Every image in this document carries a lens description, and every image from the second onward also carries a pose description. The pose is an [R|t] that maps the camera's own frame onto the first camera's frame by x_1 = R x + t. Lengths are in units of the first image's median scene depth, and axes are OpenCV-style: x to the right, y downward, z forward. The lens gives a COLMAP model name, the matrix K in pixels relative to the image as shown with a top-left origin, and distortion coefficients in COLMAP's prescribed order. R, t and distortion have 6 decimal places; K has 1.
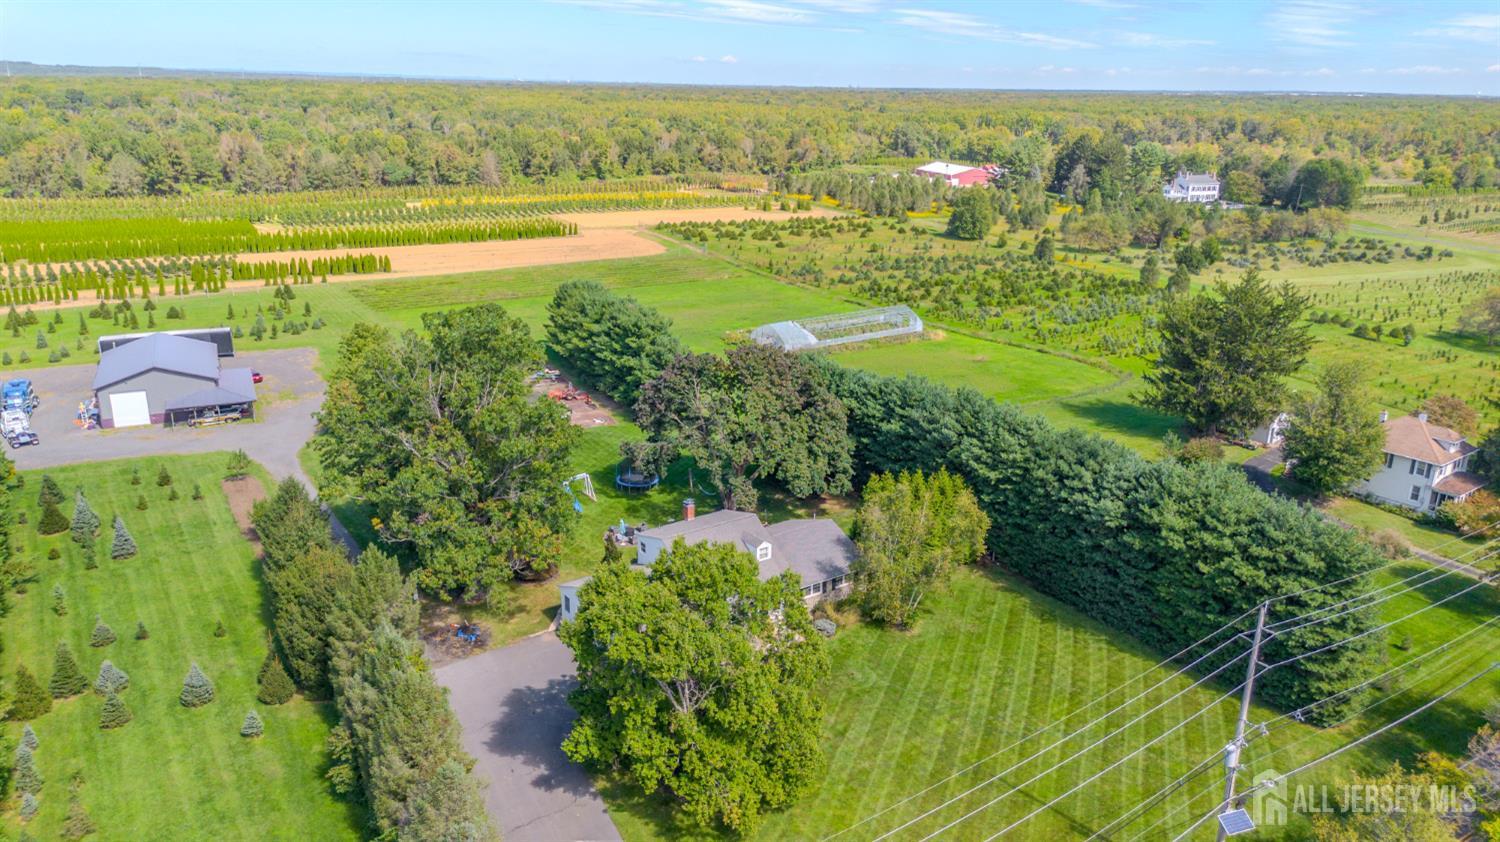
lens RADIAL K [[1067.0, 0, 746.4], [0, 1067.0, 416.6], [0, 0, 1]] dist [0.062330, -0.057690]
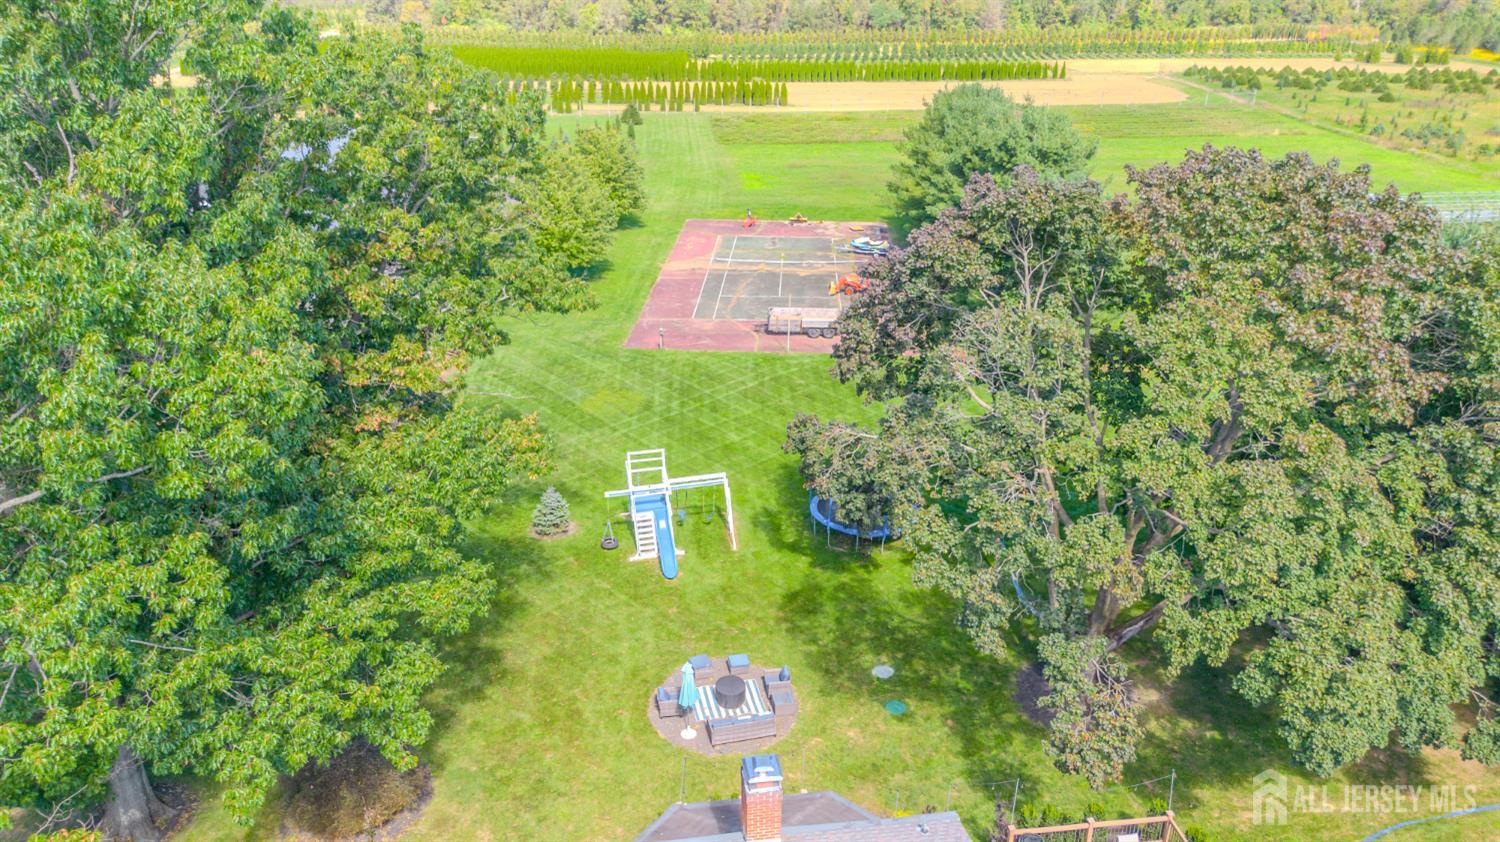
lens RADIAL K [[1067.0, 0, 746.4], [0, 1067.0, 416.6], [0, 0, 1]] dist [0.062330, -0.057690]
pose [[0.883398, 0.172548, -0.435701, 0.008500], [-0.131727, 0.983690, 0.122484, -0.005930], [0.449729, -0.050808, 0.891719, 0.235465]]
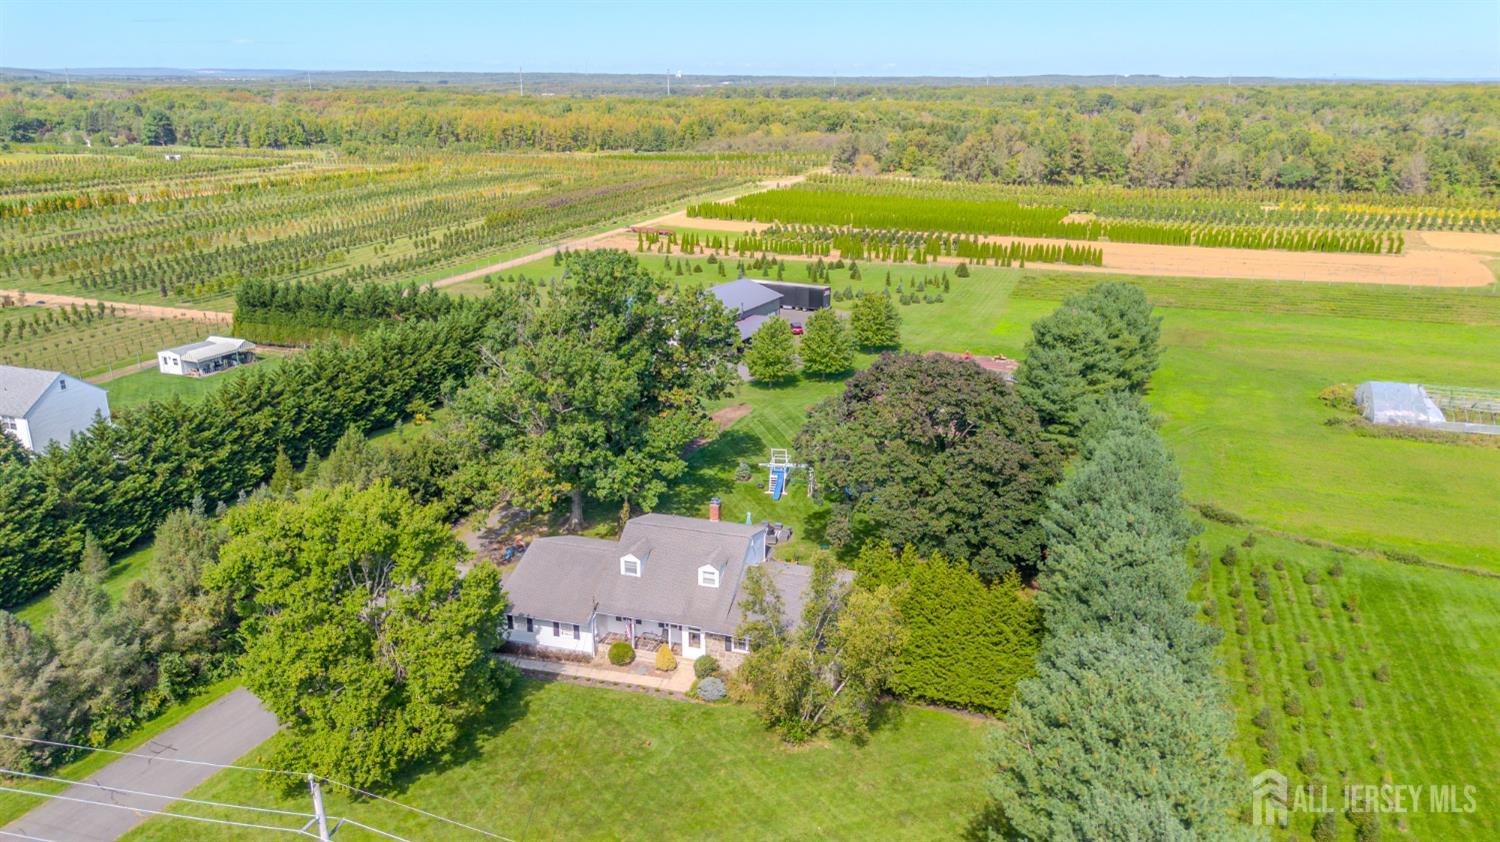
lens RADIAL K [[1063.0, 0, 747.1], [0, 1063.0, 419.3], [0, 0, 1]] dist [0.082262, -0.088333]
pose [[0.607967, 0.226848, -0.760866, 0.178459], [-0.230958, 0.967402, 0.103880, -0.023681], [0.759628, 0.112573, 0.640541, 0.134103]]
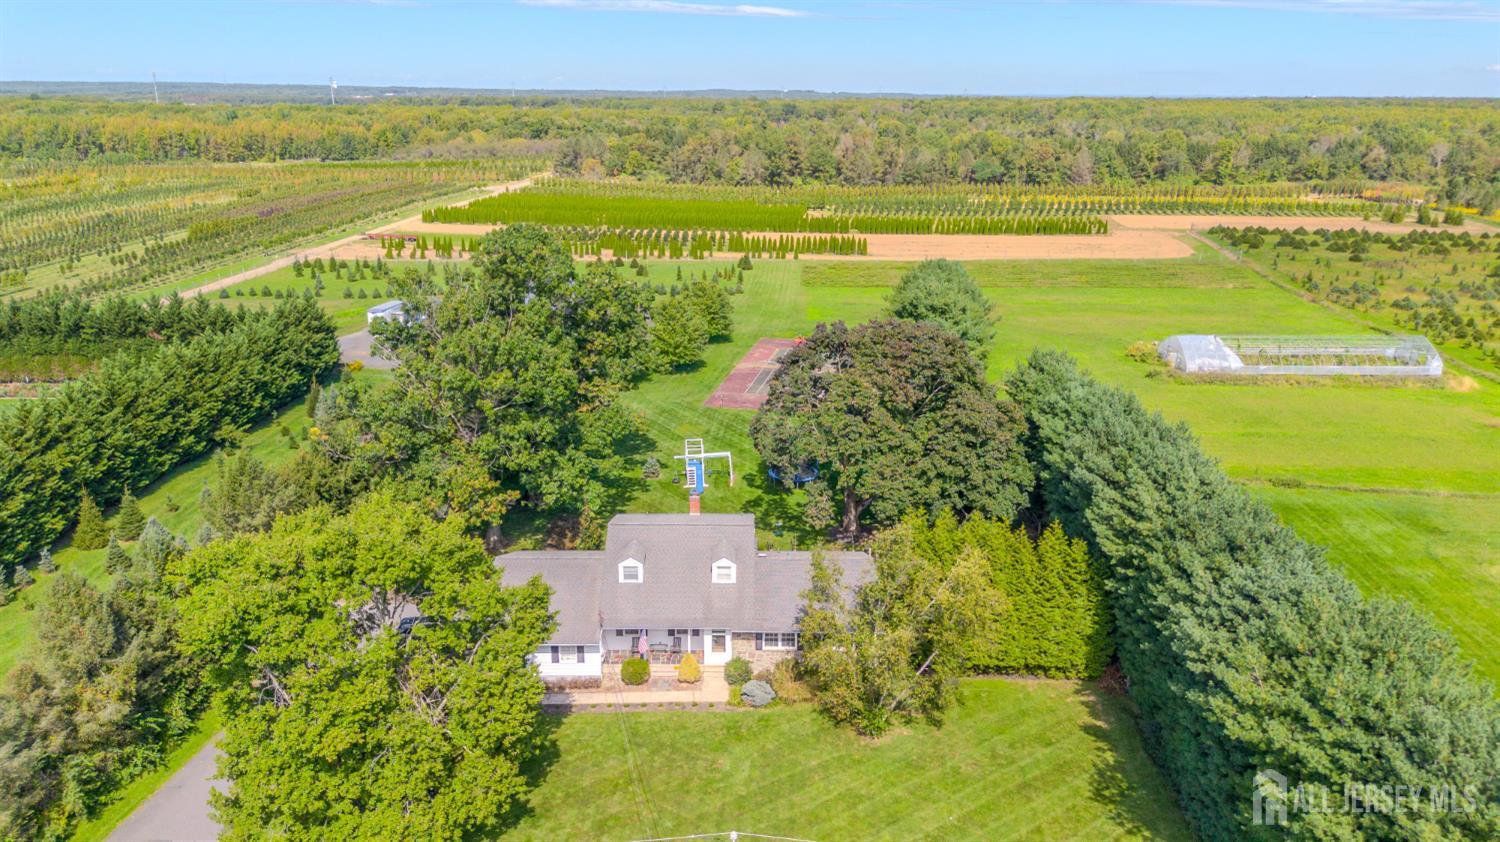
lens RADIAL K [[1063.0, 0, 747.1], [0, 1063.0, 419.3], [0, 0, 1]] dist [0.082262, -0.088333]
pose [[0.810602, 0.158016, -0.563876, 0.121689], [-0.166447, 0.985362, 0.036853, -0.002542], [0.561445, 0.063982, 0.825037, 0.108110]]
